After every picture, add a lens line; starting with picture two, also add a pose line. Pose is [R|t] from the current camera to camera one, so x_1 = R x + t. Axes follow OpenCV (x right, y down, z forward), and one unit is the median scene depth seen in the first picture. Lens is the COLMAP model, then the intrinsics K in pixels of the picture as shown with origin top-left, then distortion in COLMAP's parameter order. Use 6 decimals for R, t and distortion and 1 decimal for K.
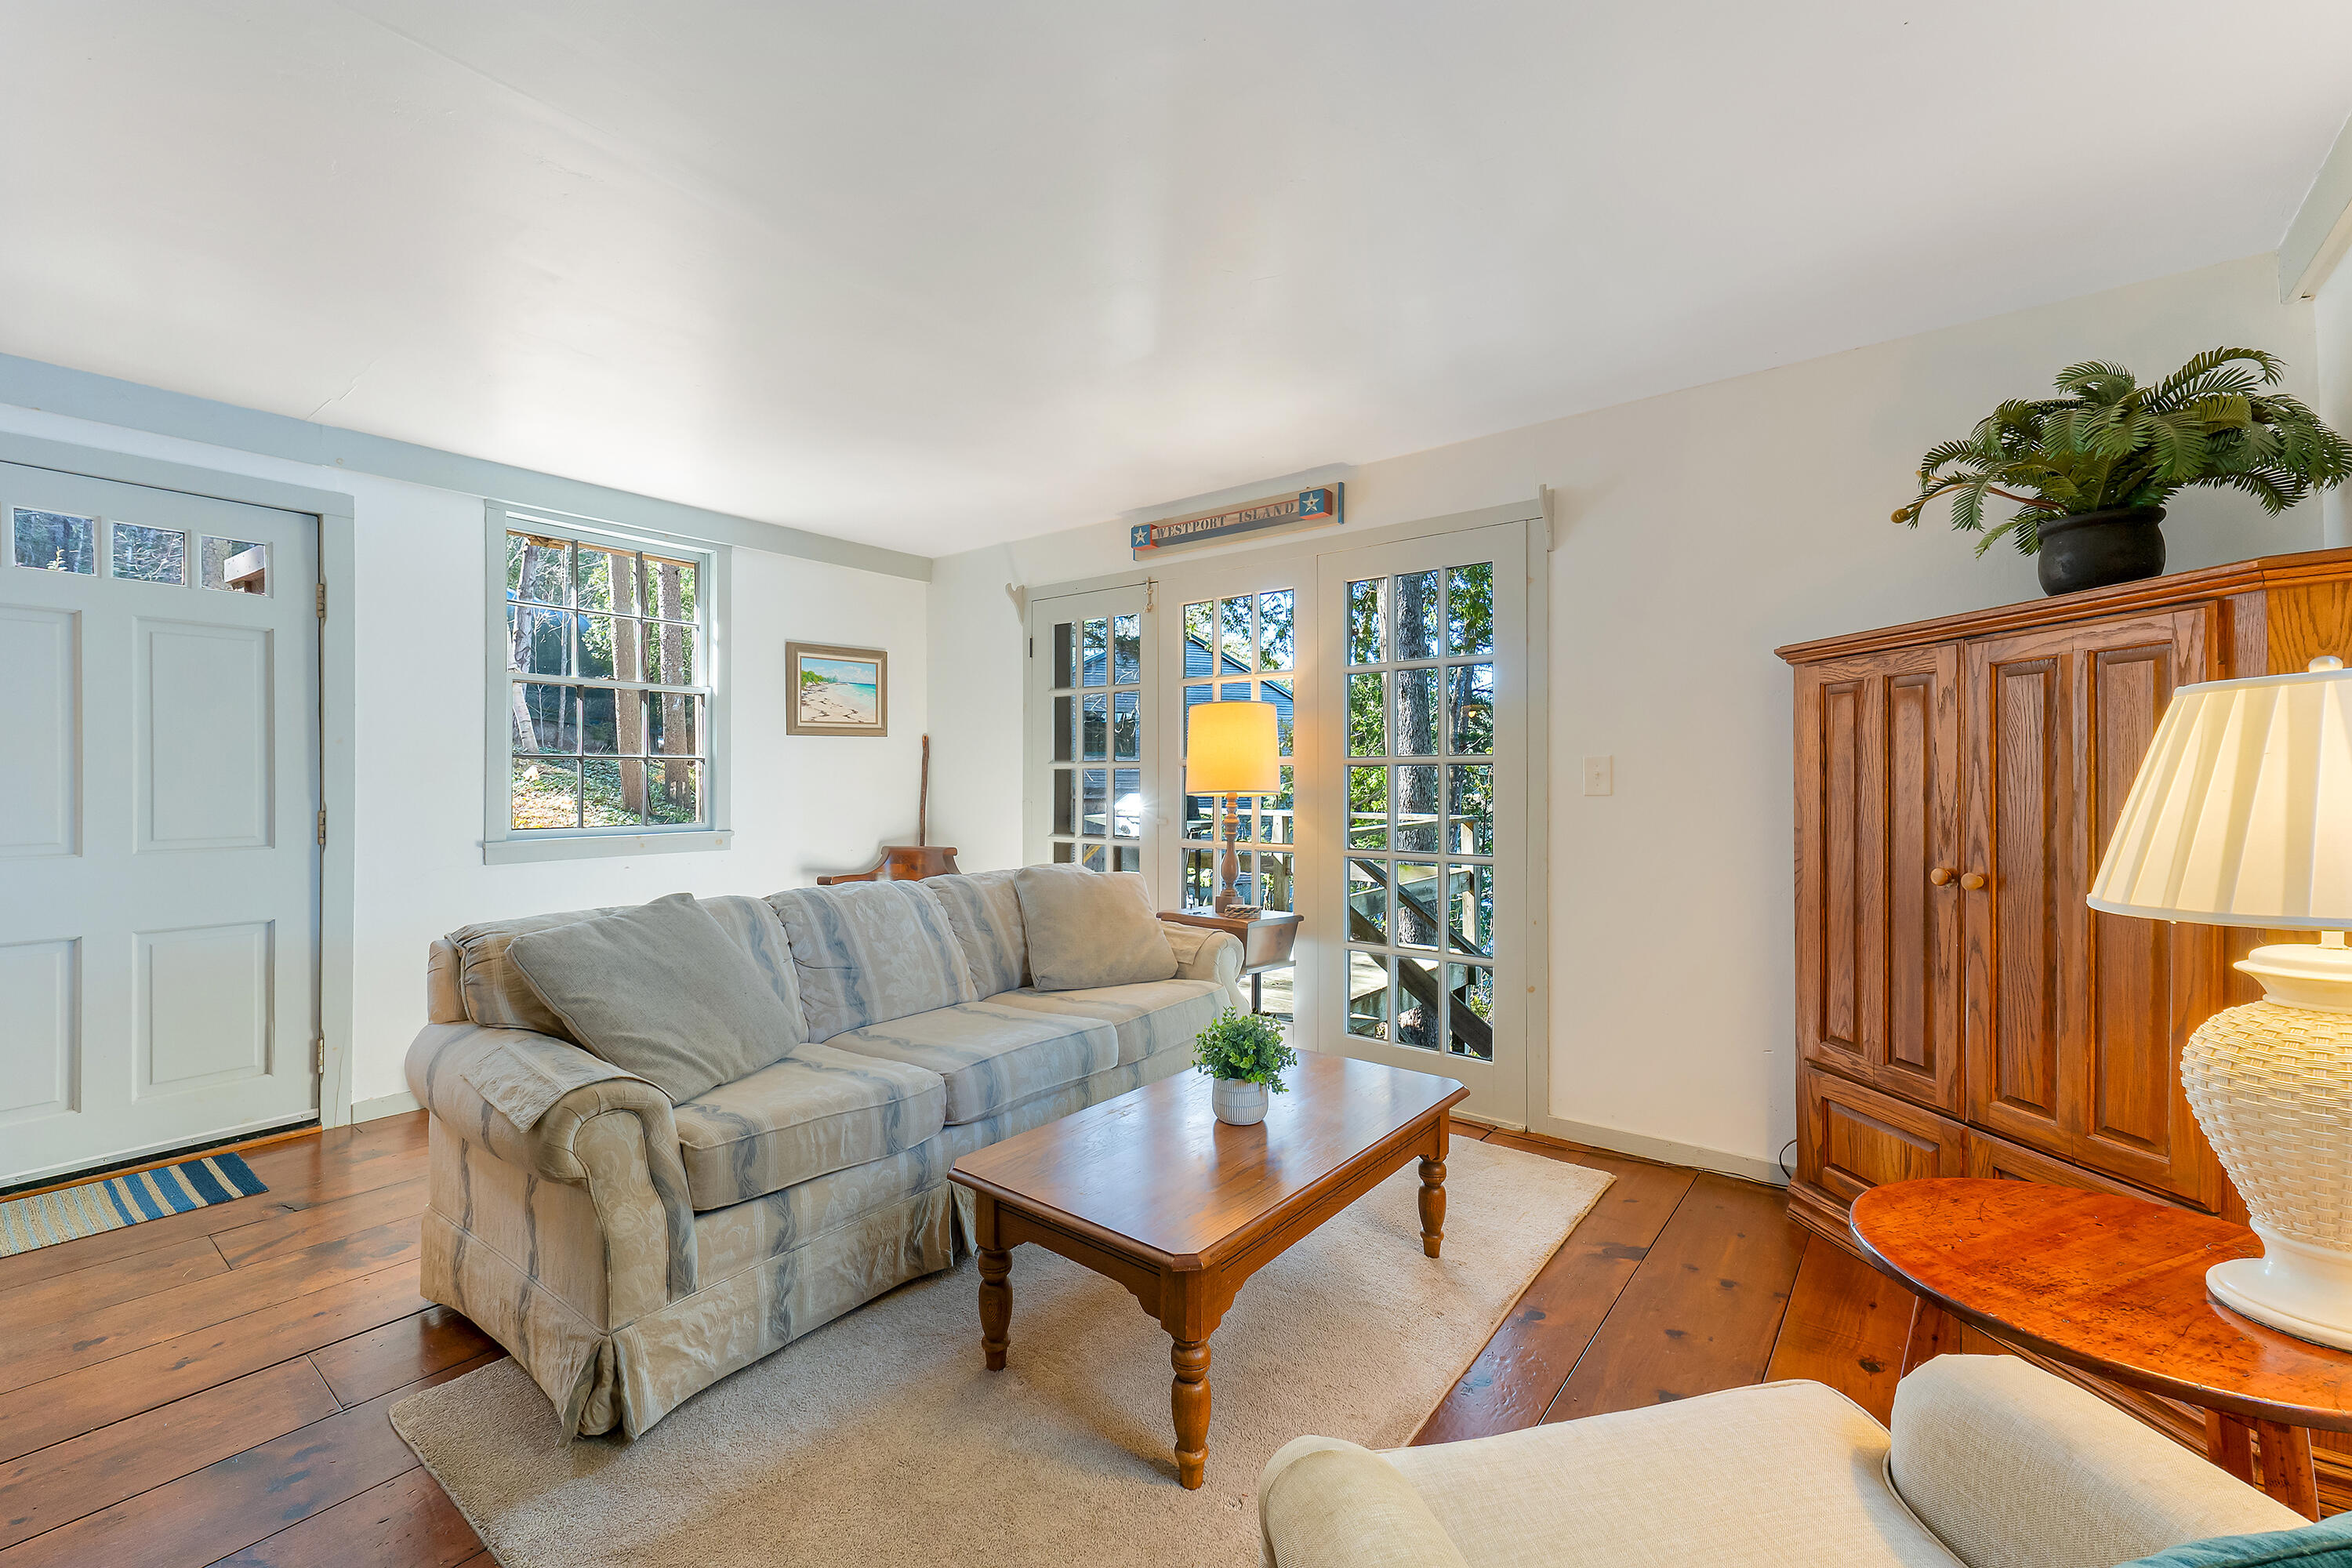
lens RADIAL K [[944.9, 0, 1154.0], [0, 944.9, 770.4], [0, 0, 1]] dist [0.032325, -0.009424]
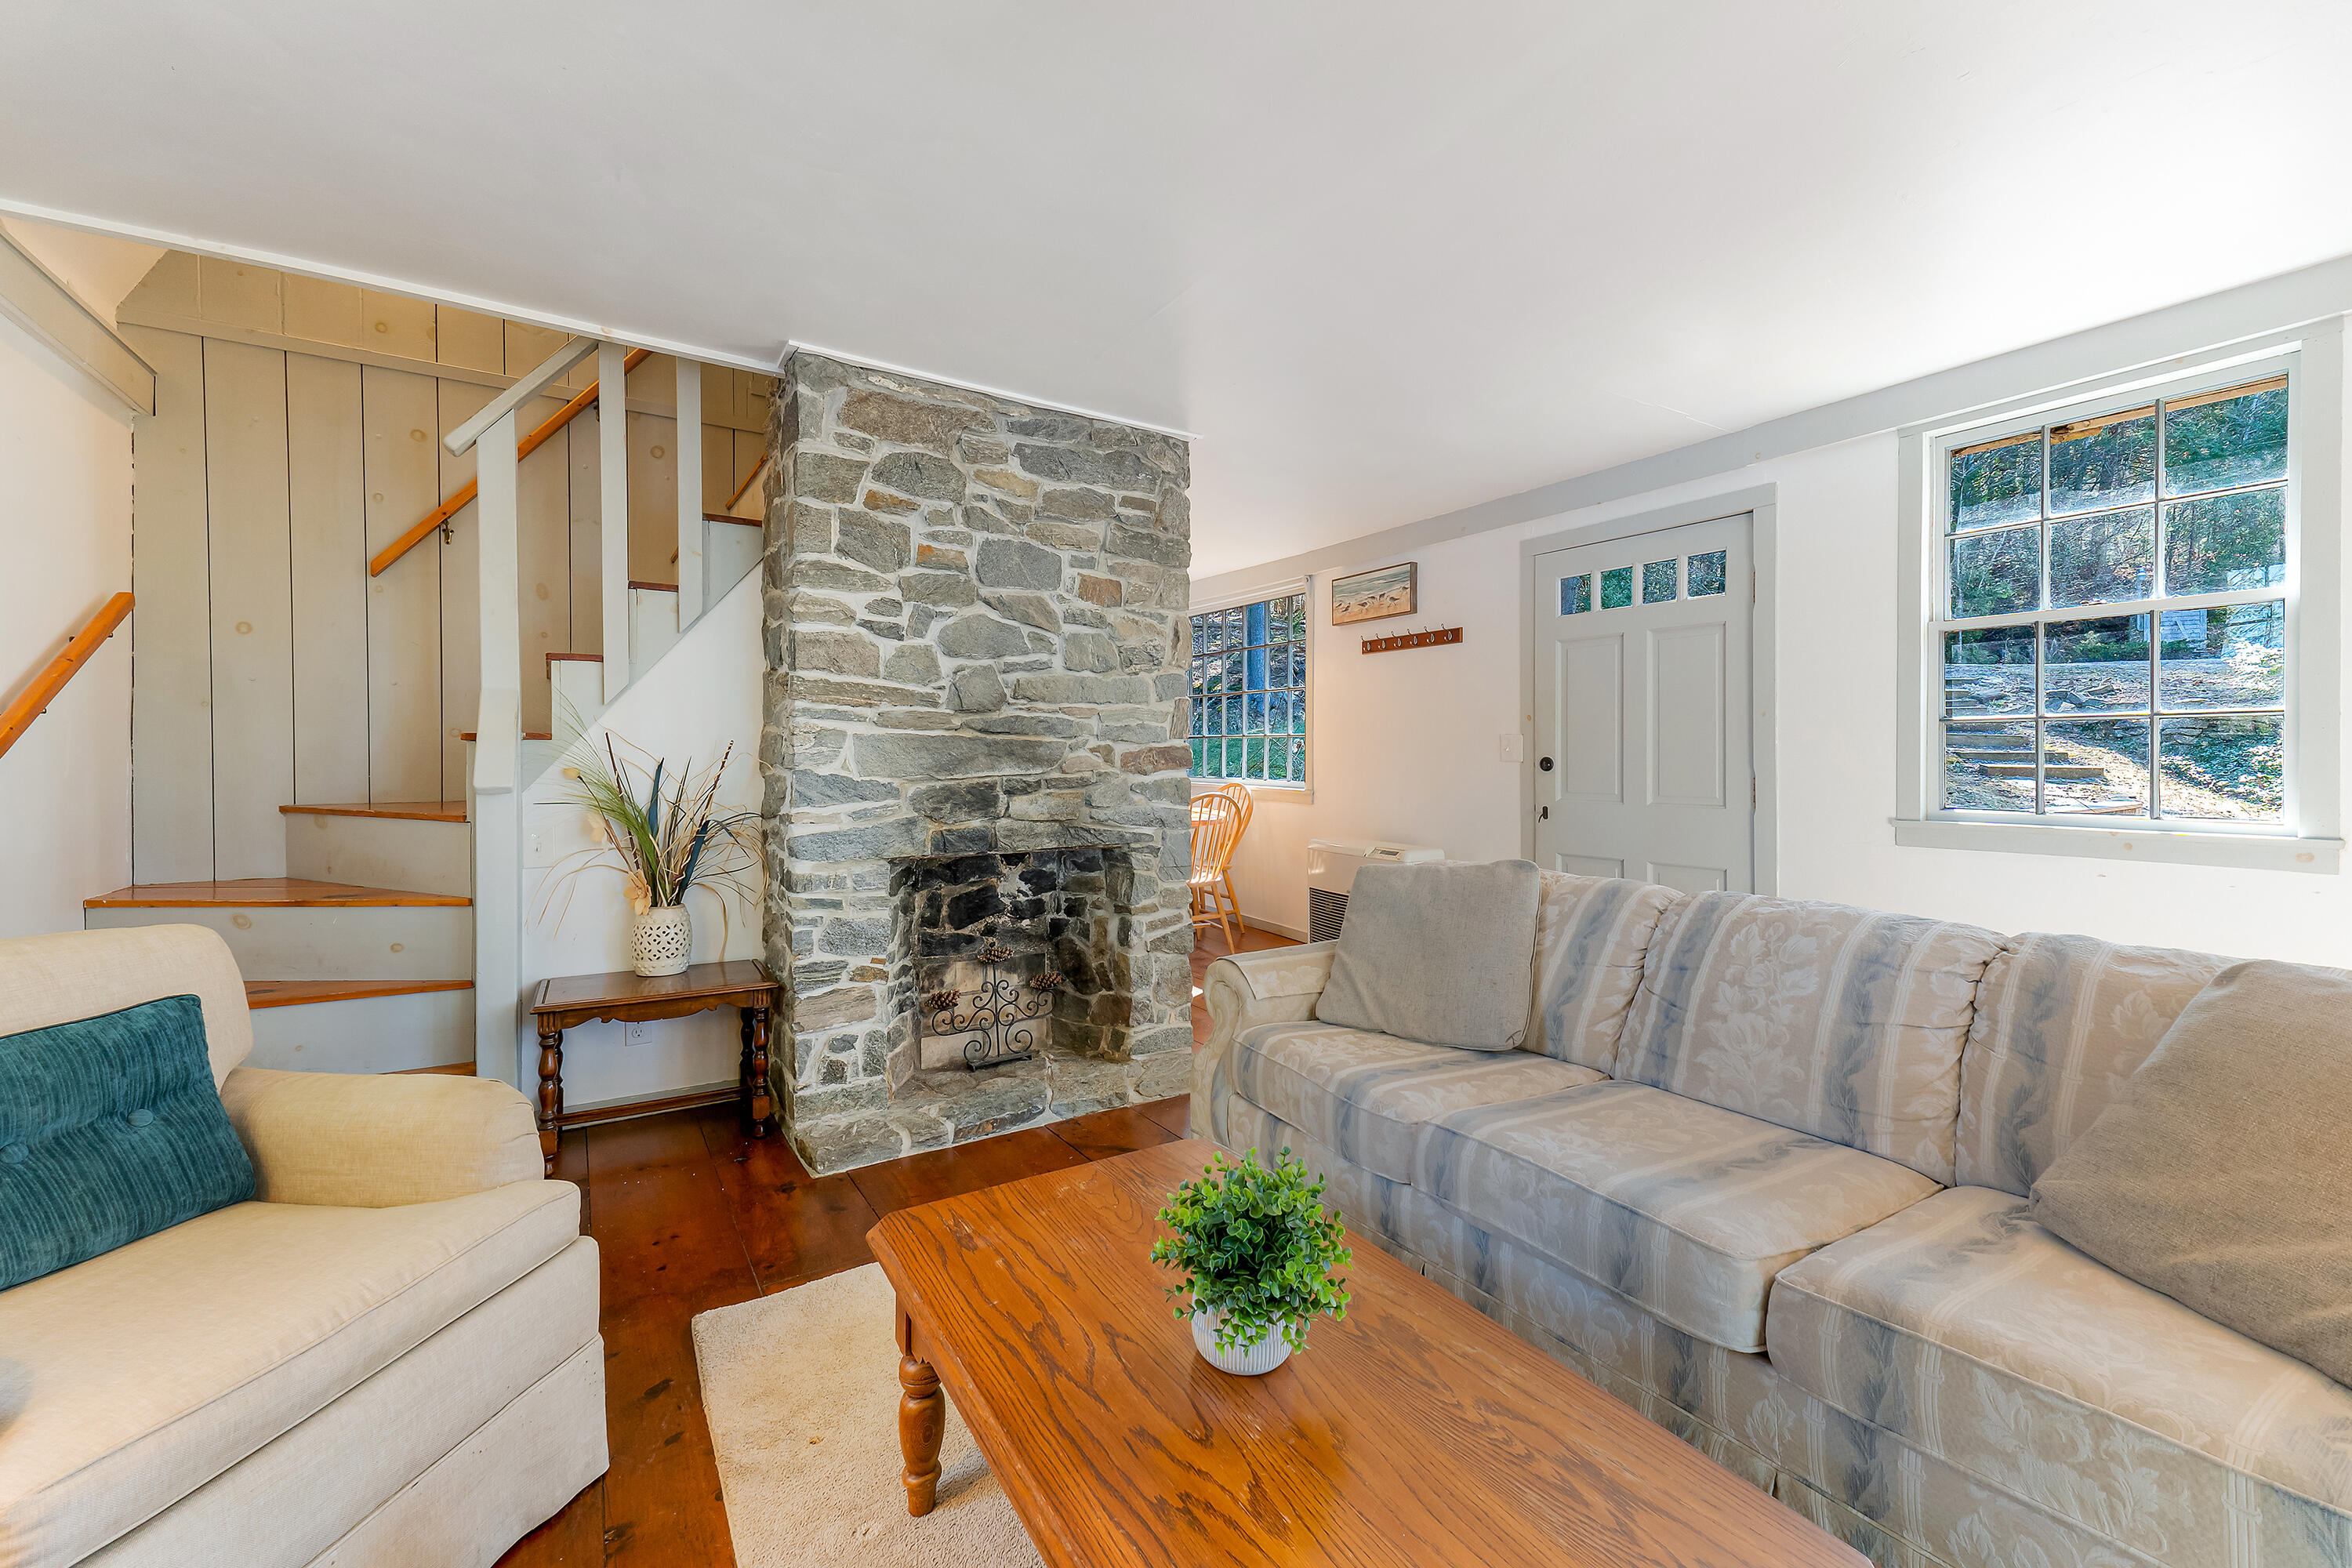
lens RADIAL K [[944.9, 0, 1154.0], [0, 944.9, 770.4], [0, 0, 1]] dist [0.032325, -0.009424]
pose [[-0.322571, 0.007203, -0.946518, 0.388609], [0.004672, 0.999971, 0.006018, 0.021142], [0.946534, -0.002481, -0.322595, 0.699412]]
